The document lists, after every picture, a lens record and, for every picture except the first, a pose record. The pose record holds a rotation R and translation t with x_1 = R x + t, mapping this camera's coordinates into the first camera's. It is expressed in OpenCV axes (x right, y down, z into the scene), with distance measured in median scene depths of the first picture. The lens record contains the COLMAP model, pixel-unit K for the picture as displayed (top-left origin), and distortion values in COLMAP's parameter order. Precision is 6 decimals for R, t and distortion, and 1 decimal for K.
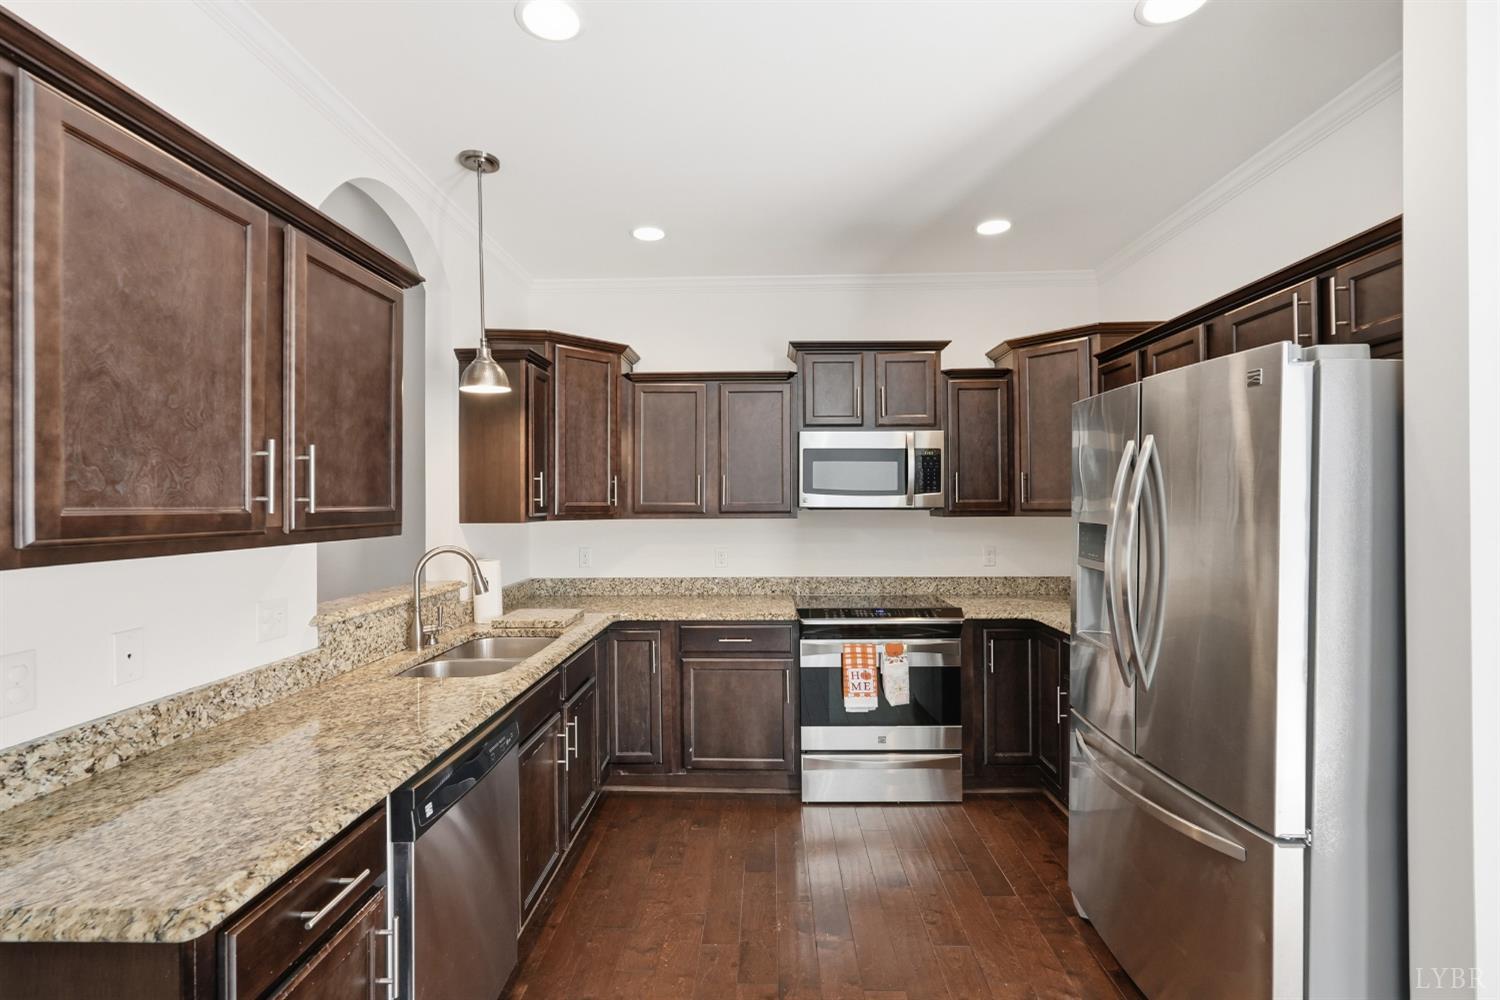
lens RADIAL K [[664.5, 0, 750.0], [0, 664.5, 500.0], [0, 0, 1]] dist [-0.000005, -0.000128]
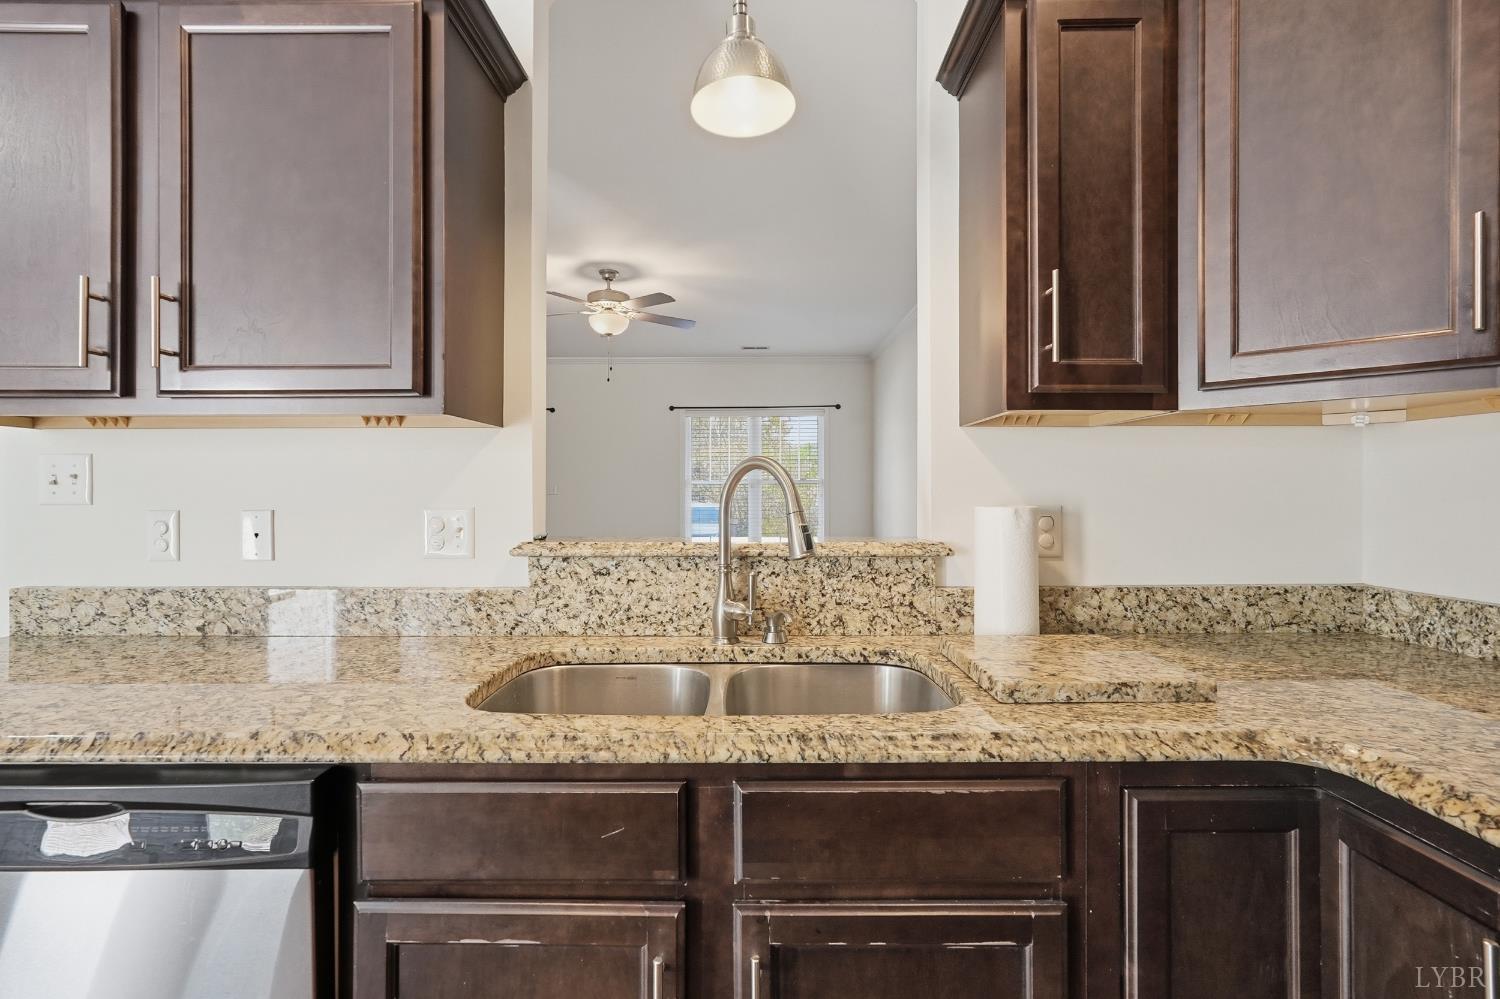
lens RADIAL K [[664.5, 0, 750.0], [0, 664.5, 499.5], [0, 0, 1]] dist [-0.000005, -0.000128]
pose [[0.010041, 0.005522, -0.999934, 0.070941], [0.005167, 0.999971, 0.005574, 0.131361], [0.999936, -0.005222, 0.010012, 1.292049]]
